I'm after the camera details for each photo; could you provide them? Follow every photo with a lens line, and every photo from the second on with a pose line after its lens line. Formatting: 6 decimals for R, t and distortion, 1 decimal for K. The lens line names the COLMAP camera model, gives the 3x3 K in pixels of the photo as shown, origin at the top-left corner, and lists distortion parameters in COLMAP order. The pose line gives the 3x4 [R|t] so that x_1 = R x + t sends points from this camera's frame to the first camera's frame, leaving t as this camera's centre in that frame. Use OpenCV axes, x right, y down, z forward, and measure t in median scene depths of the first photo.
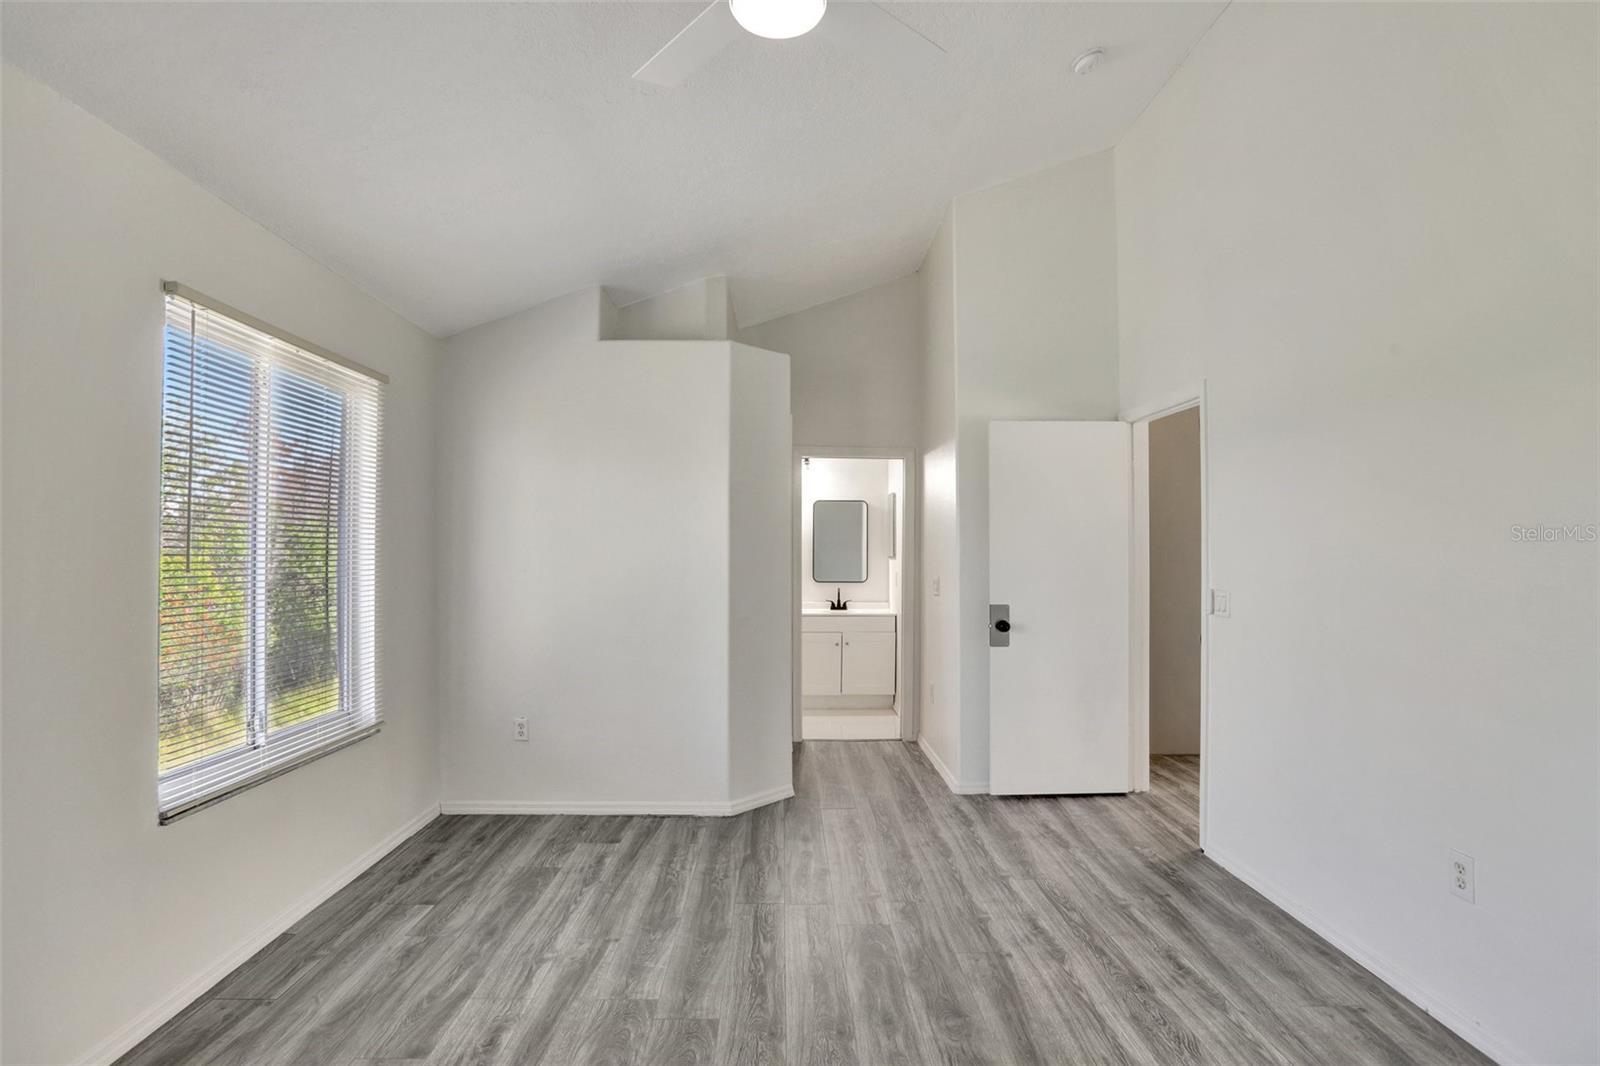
lens RADIAL K [[780.3, 0, 793.1], [0, 780.3, 554.4], [0, 0, 1]] dist [-0.080843, 0.038869]
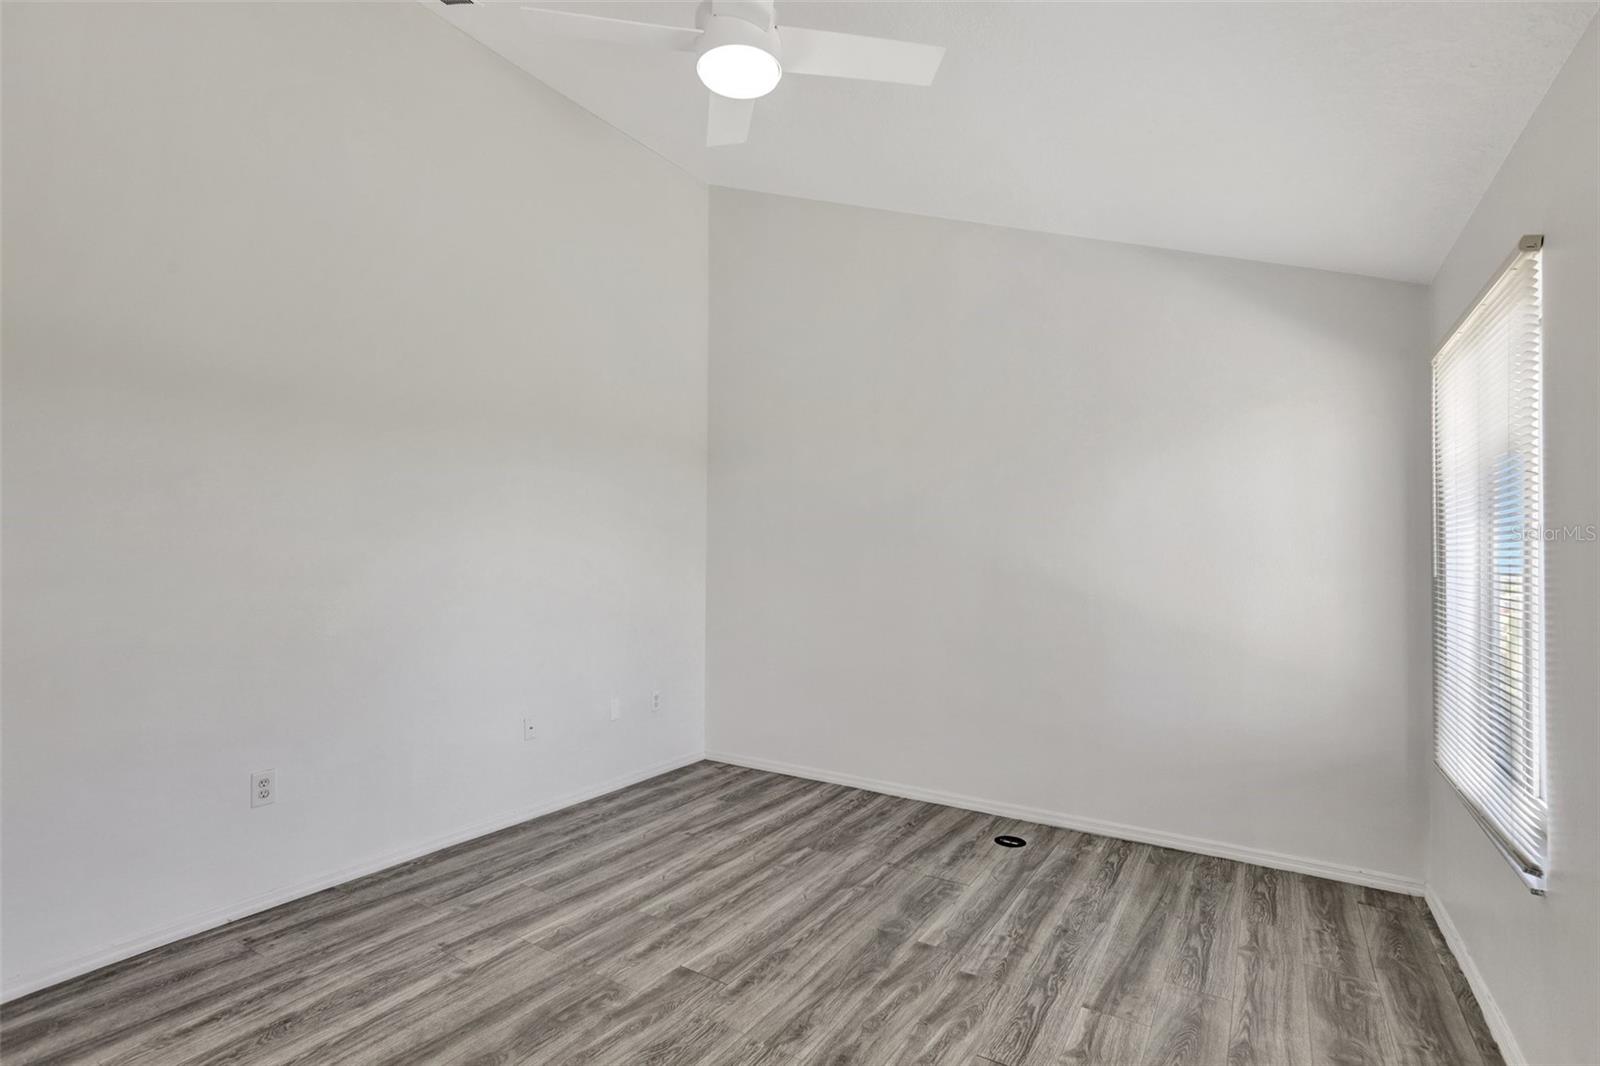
lens RADIAL K [[778.9, 0, 798.5], [0, 778.9, 533.6], [0, 0, 1]] dist [-0.057559, 0.039281]
pose [[-0.839762, -0.001852, 0.542951, -0.421087], [-0.016464, 0.999621, -0.022054, -0.001079], [-0.542705, -0.027459, -0.839475, 1.110973]]
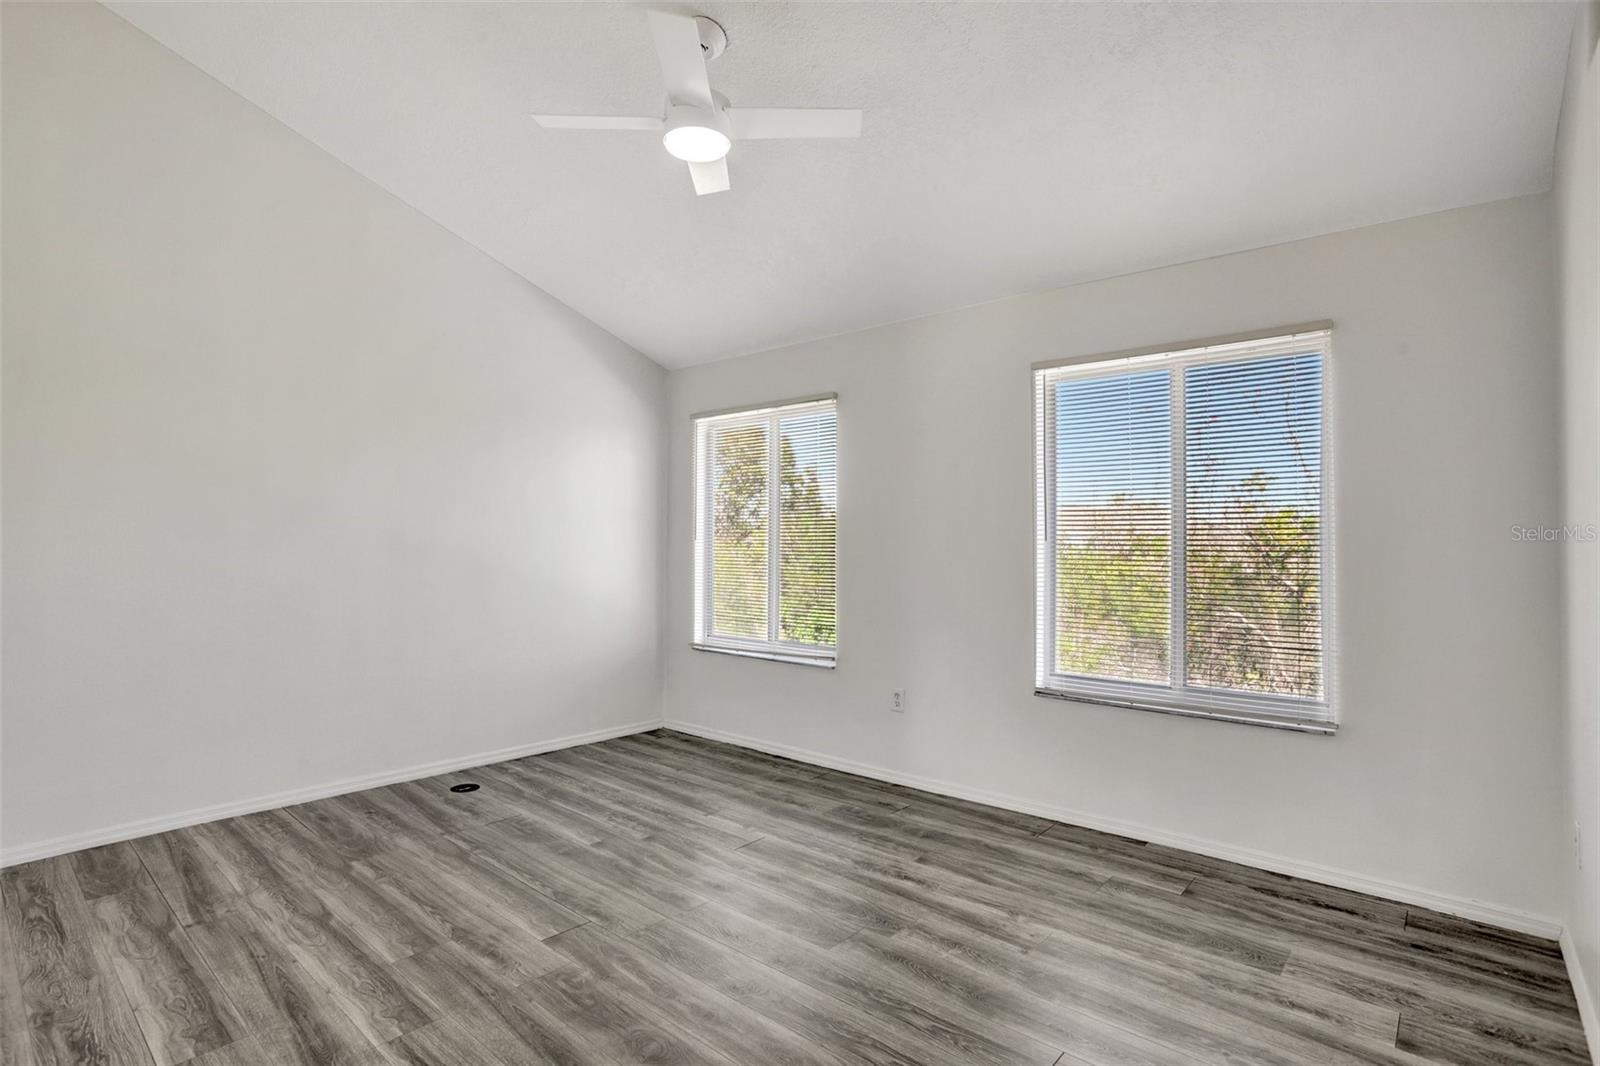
lens RADIAL K [[780.3, 0, 793.1], [0, 780.3, 554.4], [0, 0, 1]] dist [-0.080843, 0.038869]
pose [[-0.673329, 0.004799, -0.739327, 0.530611], [-0.005636, 0.999917, 0.011624, 0.024785], [0.739321, 0.011994, -0.673246, 1.211109]]
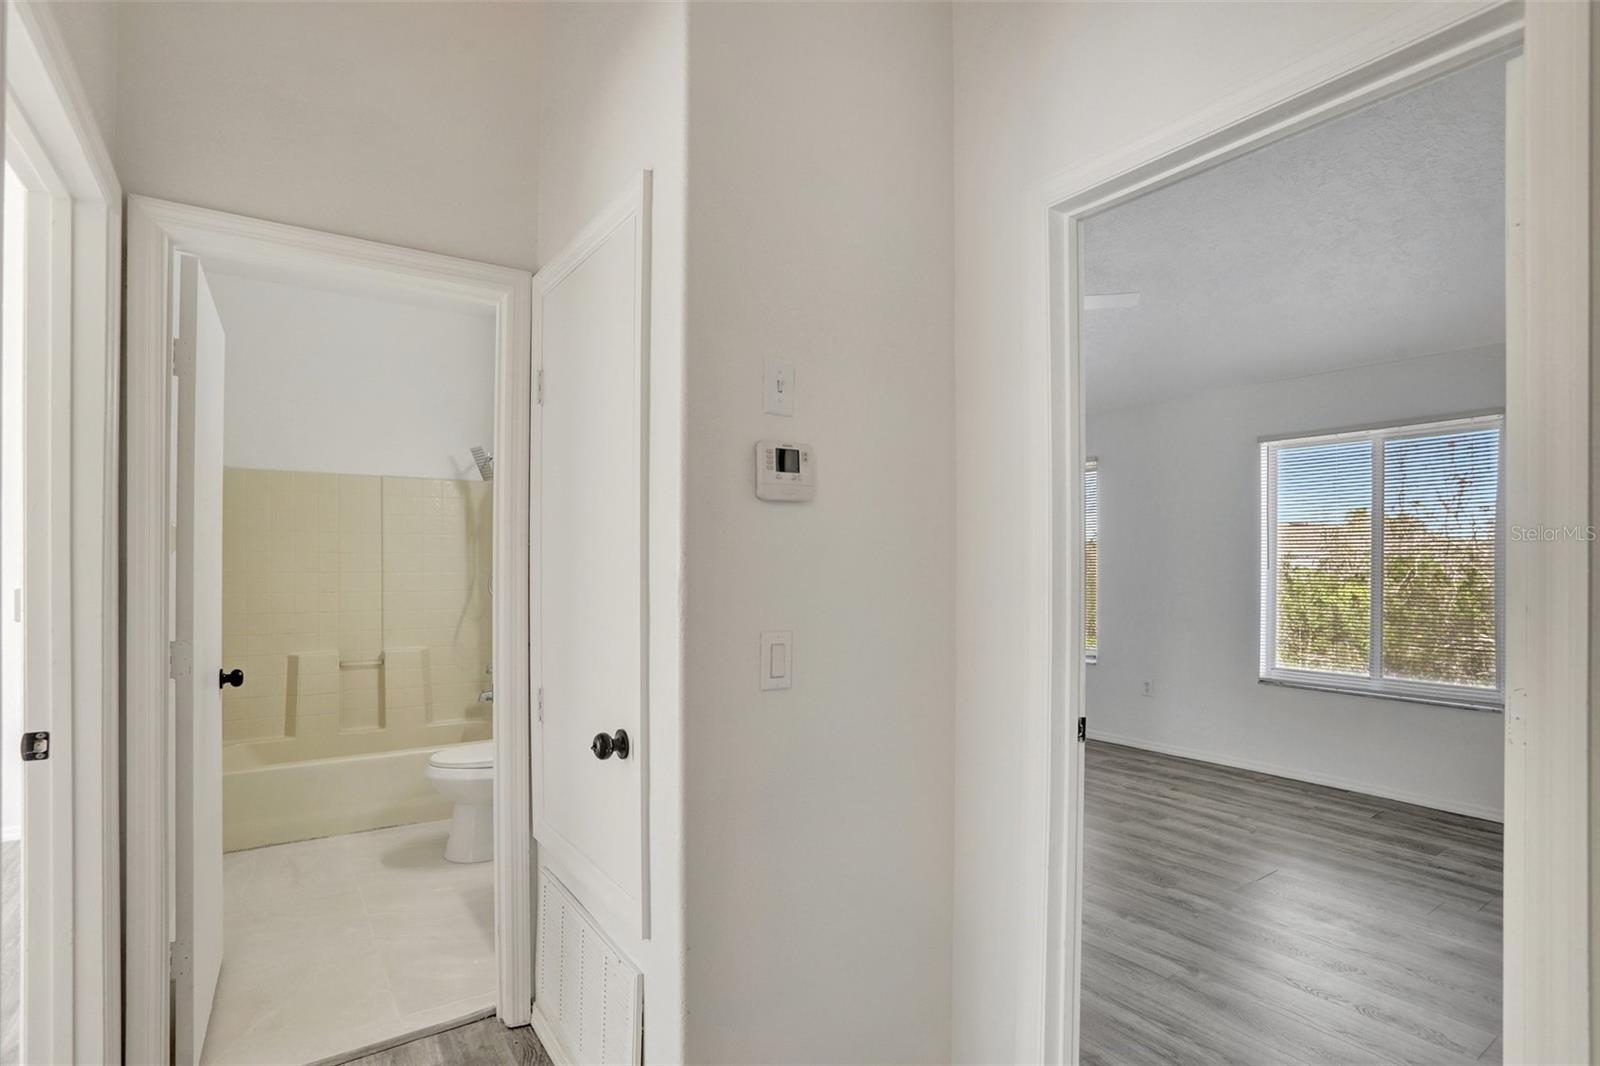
lens RADIAL K [[780.3, 0, 793.1], [0, 780.3, 554.4], [0, 0, 1]] dist [-0.080843, 0.038869]
pose [[-0.833712, -0.009860, -0.552112, 1.090915], [-0.003761, 0.999919, -0.012179, 0.007643], [0.552187, -0.008078, -0.833681, 1.478348]]
